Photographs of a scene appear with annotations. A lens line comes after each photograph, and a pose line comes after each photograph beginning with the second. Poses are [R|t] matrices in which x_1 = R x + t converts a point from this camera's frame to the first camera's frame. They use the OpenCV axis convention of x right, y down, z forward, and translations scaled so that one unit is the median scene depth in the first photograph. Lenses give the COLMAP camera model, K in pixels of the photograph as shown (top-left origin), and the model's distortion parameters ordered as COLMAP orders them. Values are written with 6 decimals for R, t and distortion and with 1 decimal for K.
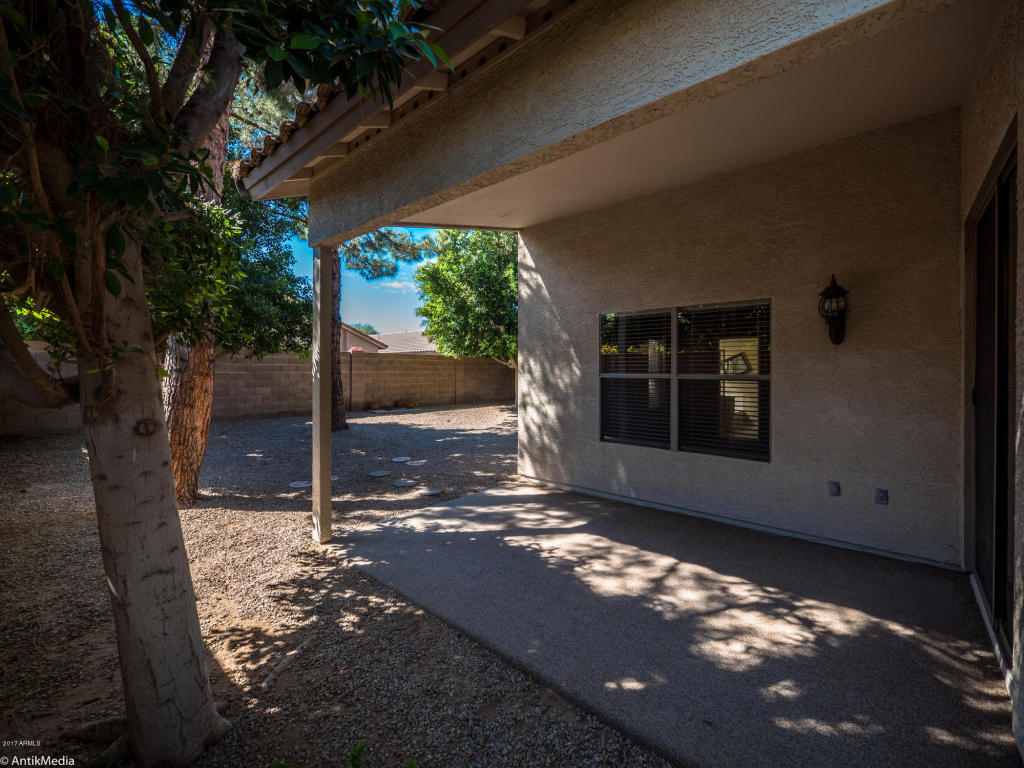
lens RADIAL K [[435.5, 0, 511.8], [0, 435.5, 368.3], [0, 0, 1]] dist [-0.005379, 0.001218]
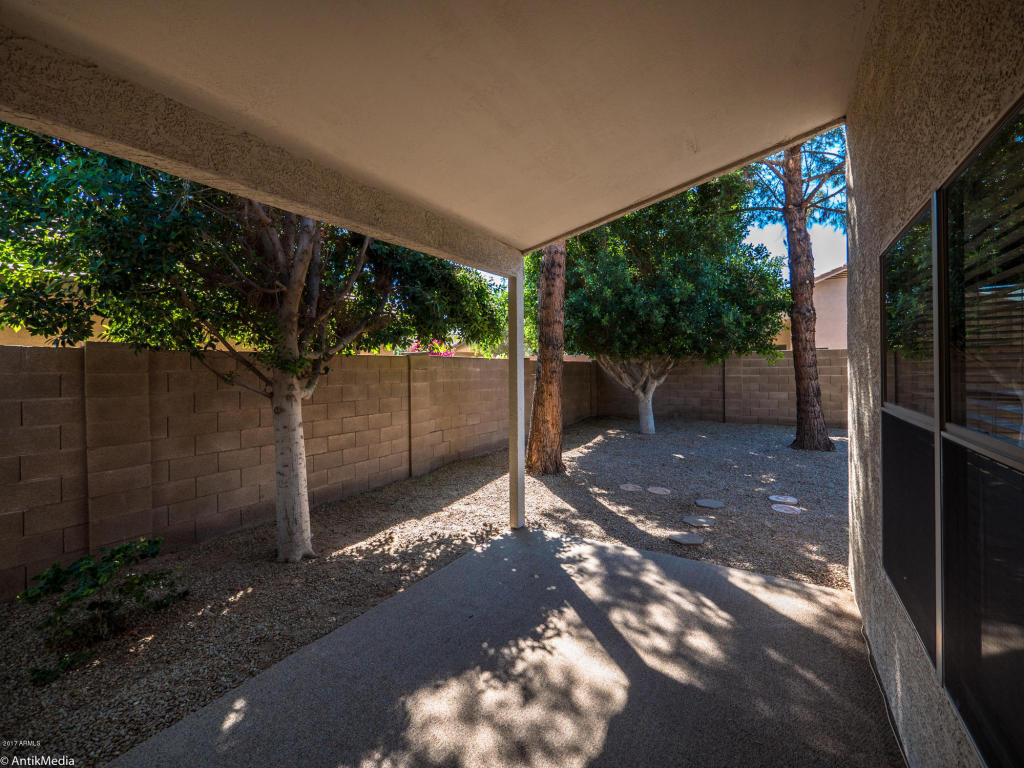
lens RADIAL K [[435.5, 0, 519.4], [0, 435.5, 367.0], [0, 0, 1]] dist [-0.005379, 0.001218]
pose [[0.173724, -0.012697, -0.984713, 0.644344], [0.016950, 0.999807, -0.009901, -0.024174], [0.984649, -0.014971, 0.173906, 0.697776]]
